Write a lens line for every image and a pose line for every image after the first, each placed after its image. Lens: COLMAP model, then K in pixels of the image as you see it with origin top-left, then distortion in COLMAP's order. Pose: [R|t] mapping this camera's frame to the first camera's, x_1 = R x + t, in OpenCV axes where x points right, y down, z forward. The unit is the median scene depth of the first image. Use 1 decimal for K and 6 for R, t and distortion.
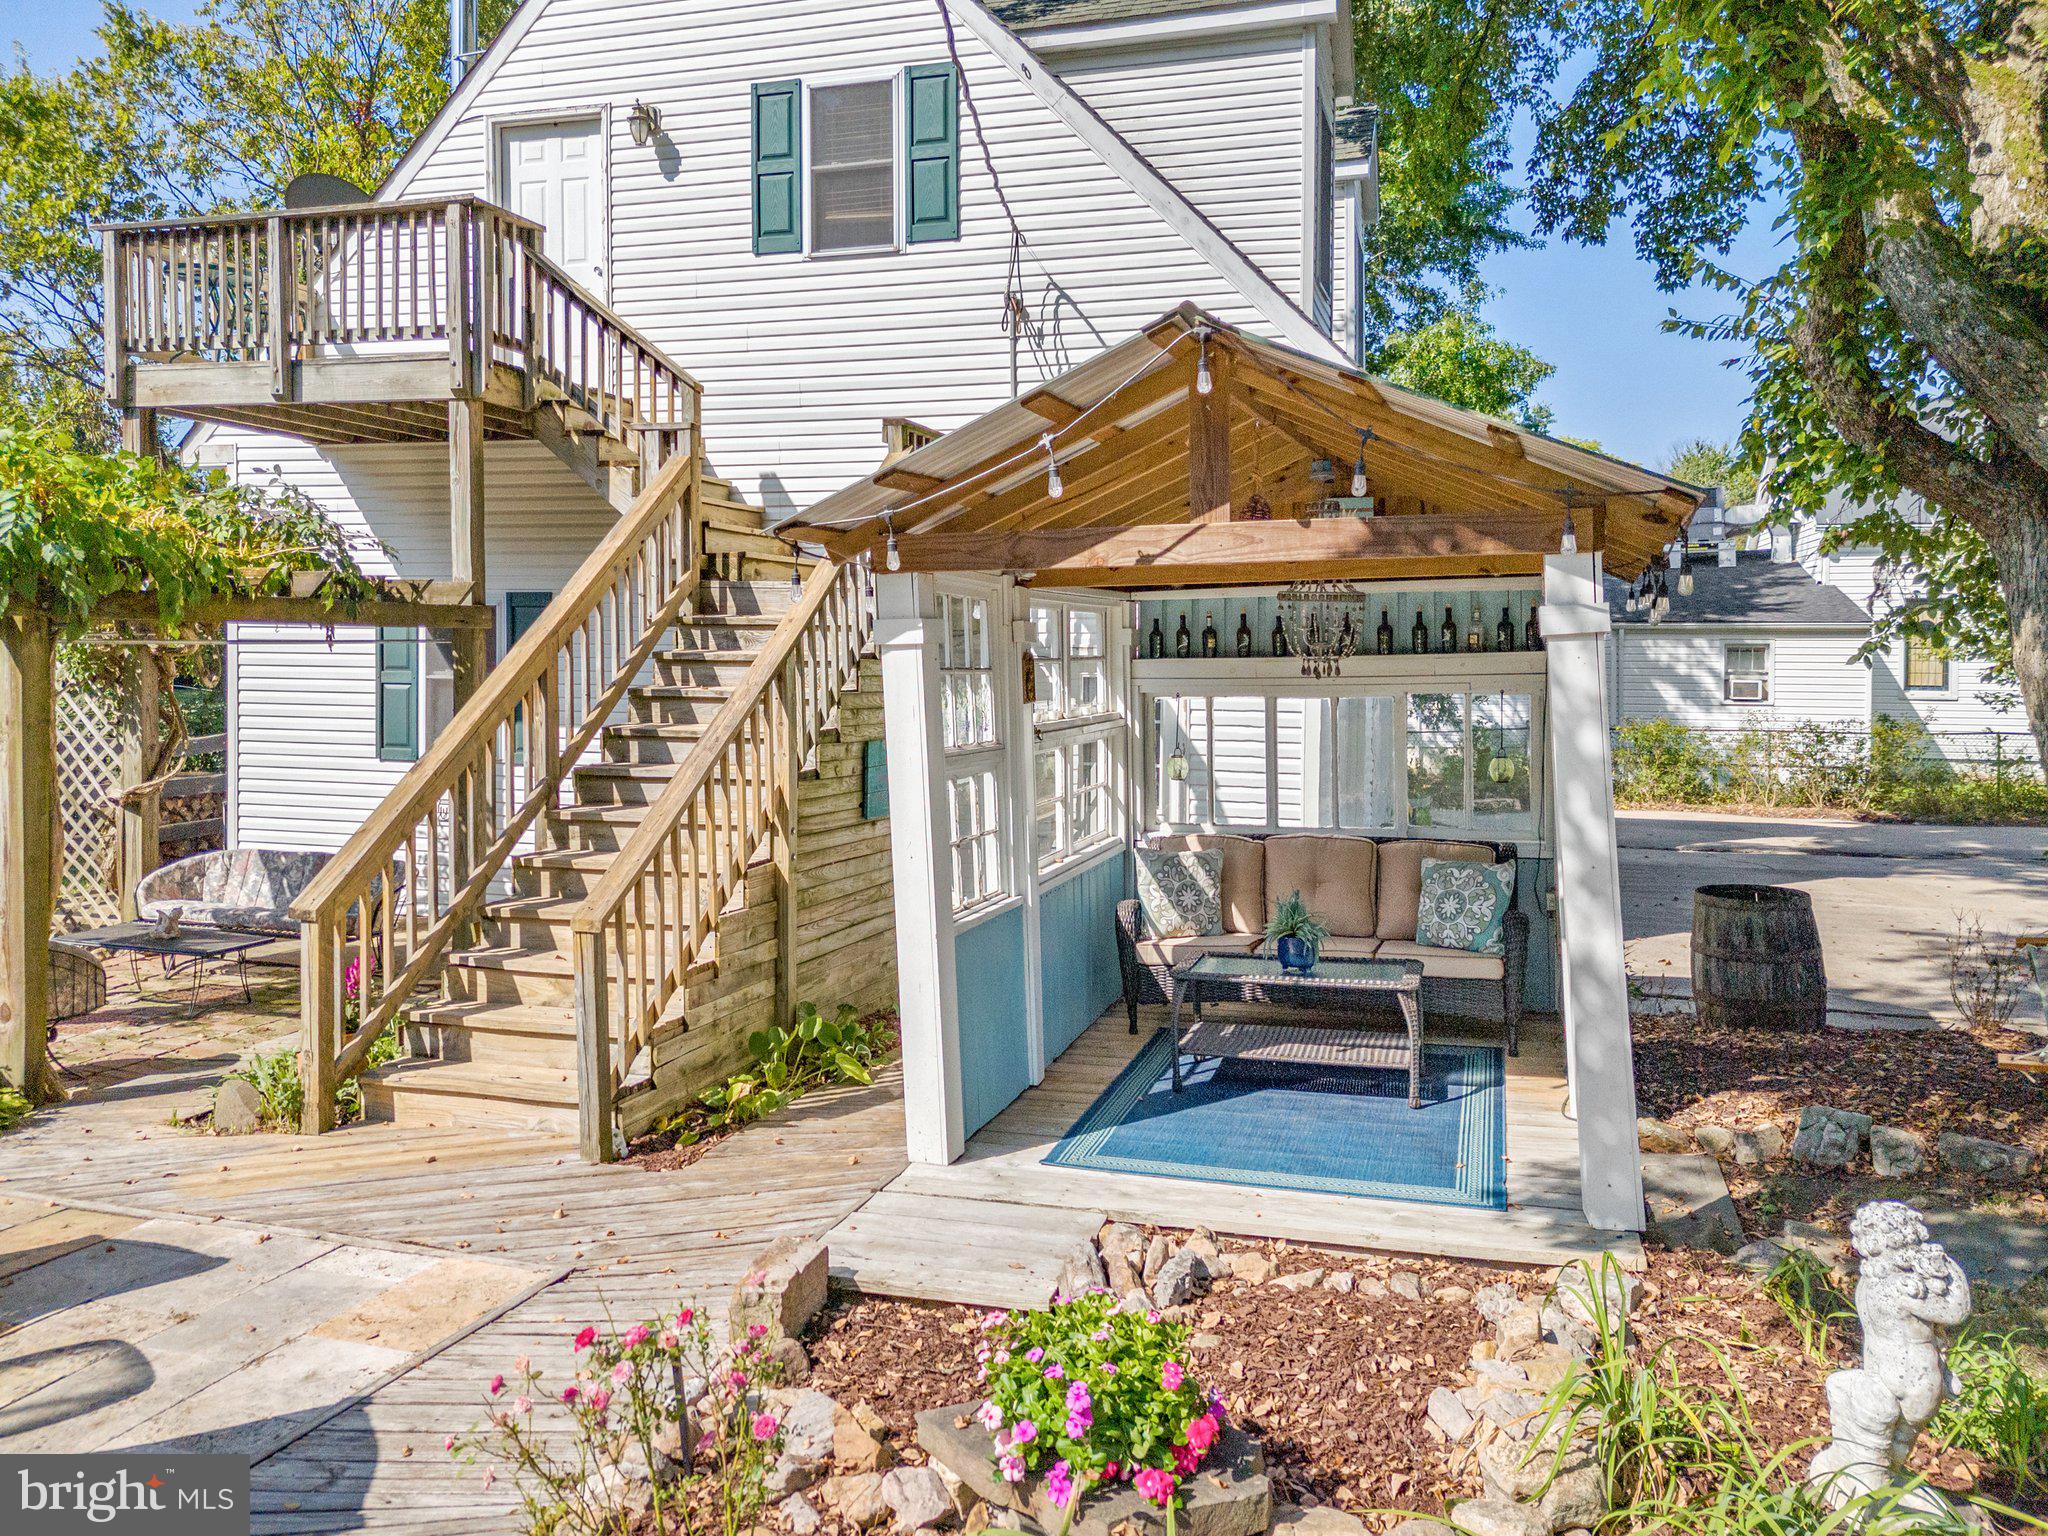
lens RADIAL K [[1525.4, 0, 1020.5], [0, 1525.4, 695.7], [0, 0, 1]] dist [0.072583, -0.078757]
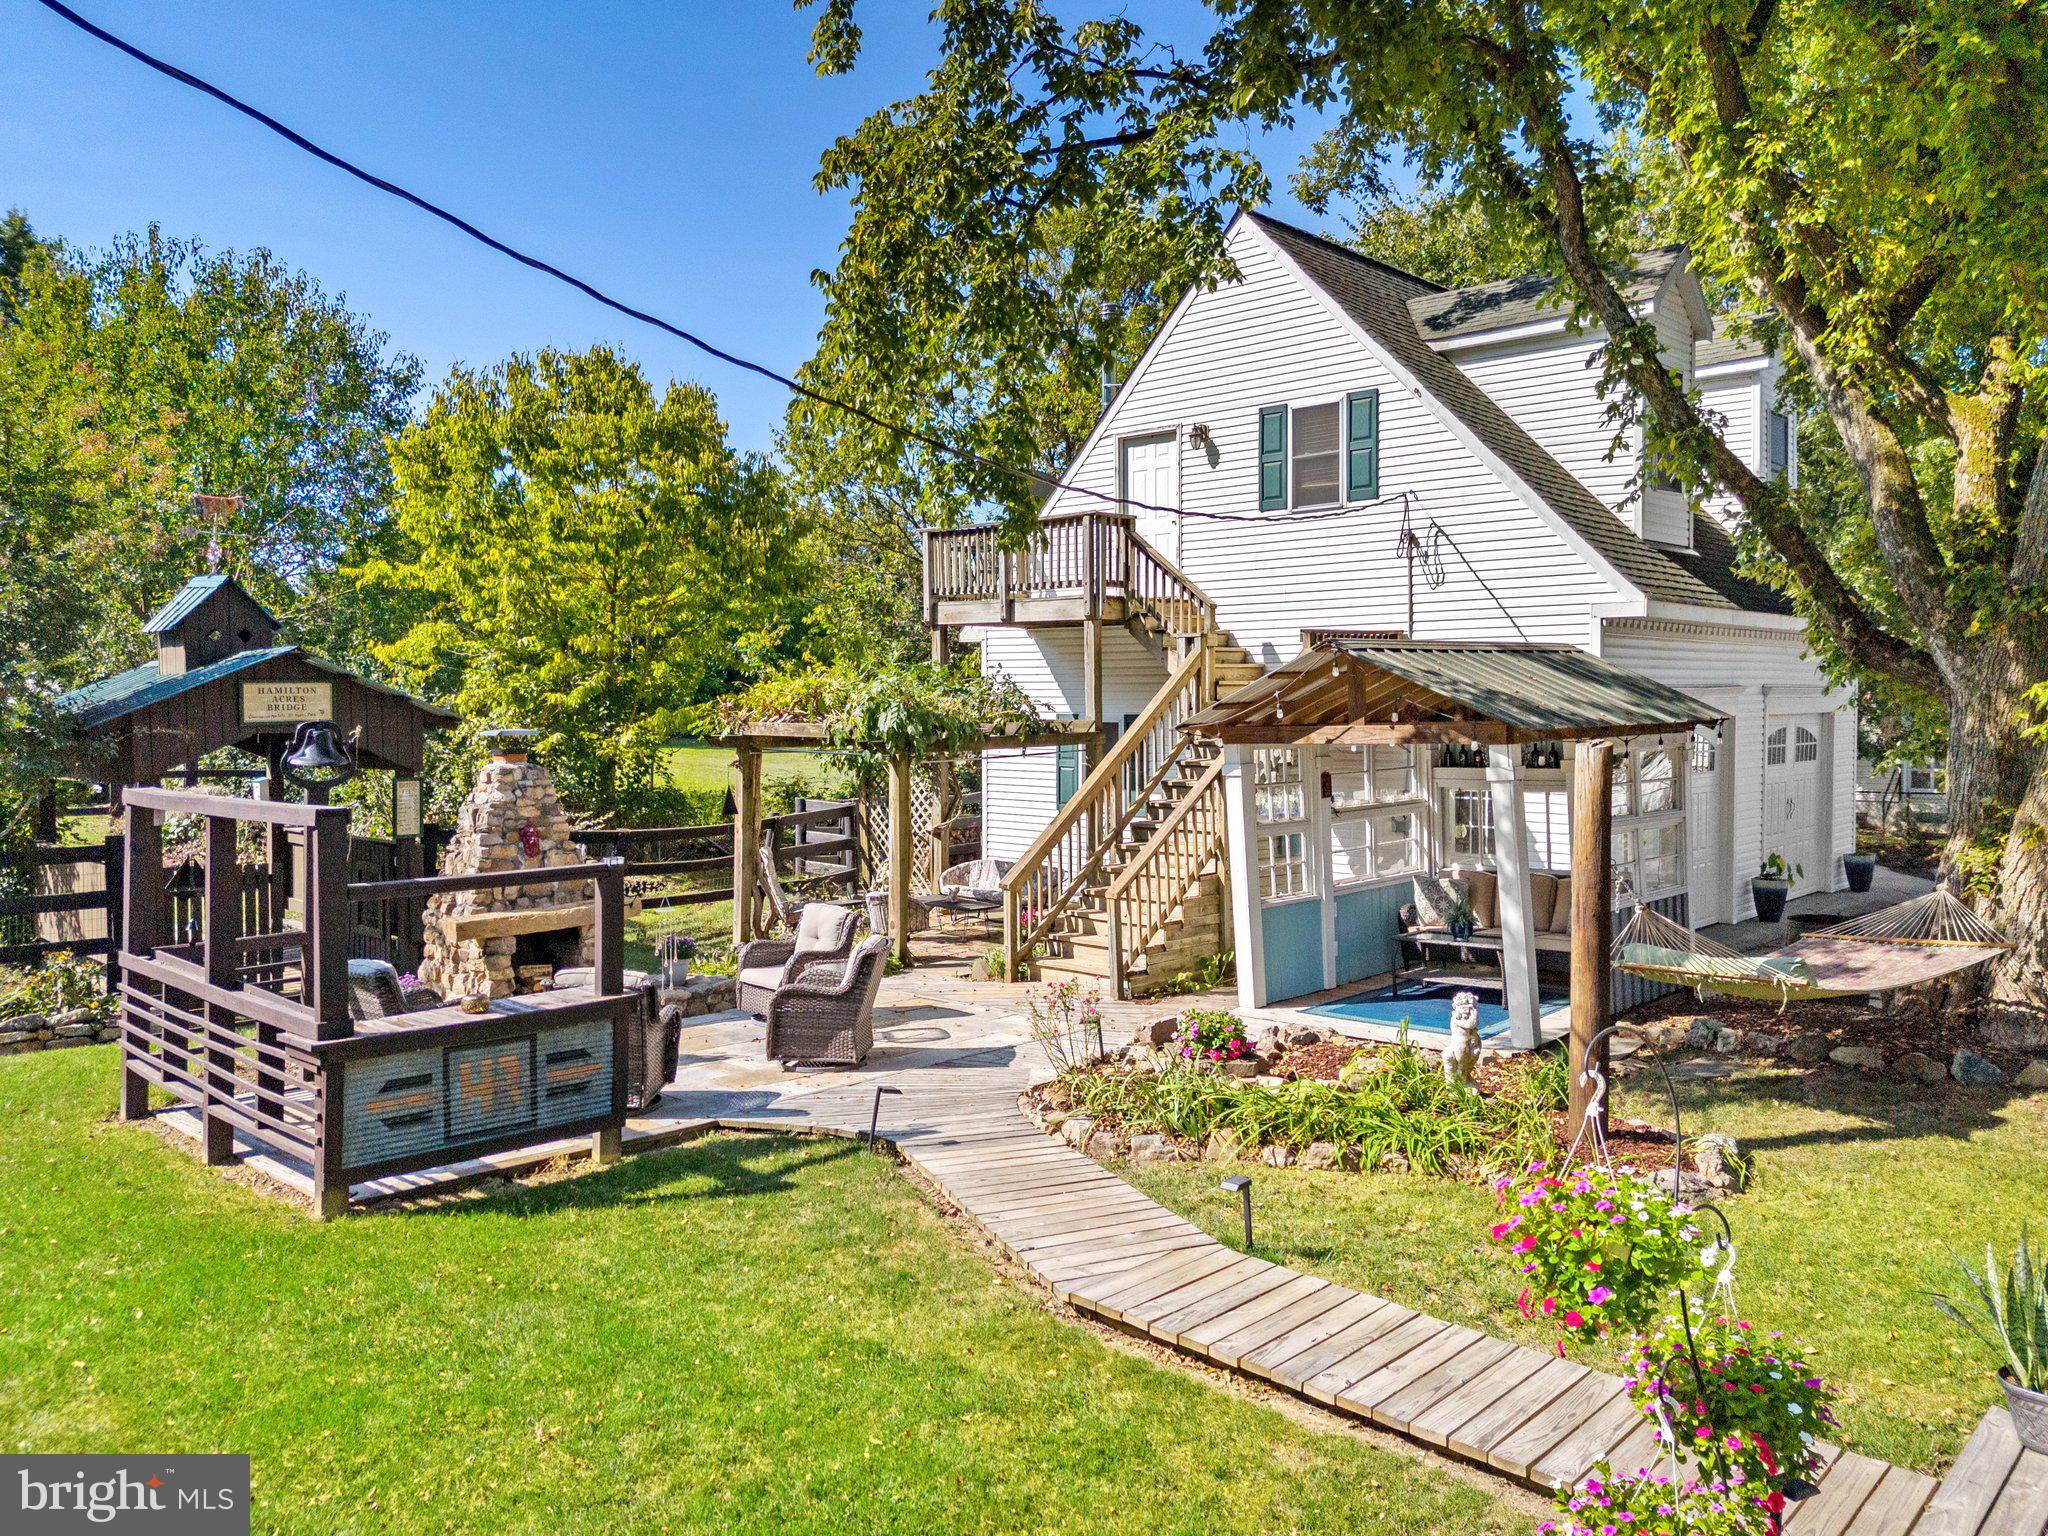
lens RADIAL K [[1525.4, 0, 1020.5], [0, 1525.4, 695.7], [0, 0, 1]] dist [0.072583, -0.078757]
pose [[0.896807, -0.013254, -0.442224, 0.368681], [0.002994, 0.999710, -0.023891, -0.057139], [0.442413, 0.020102, 0.896586, -0.672741]]
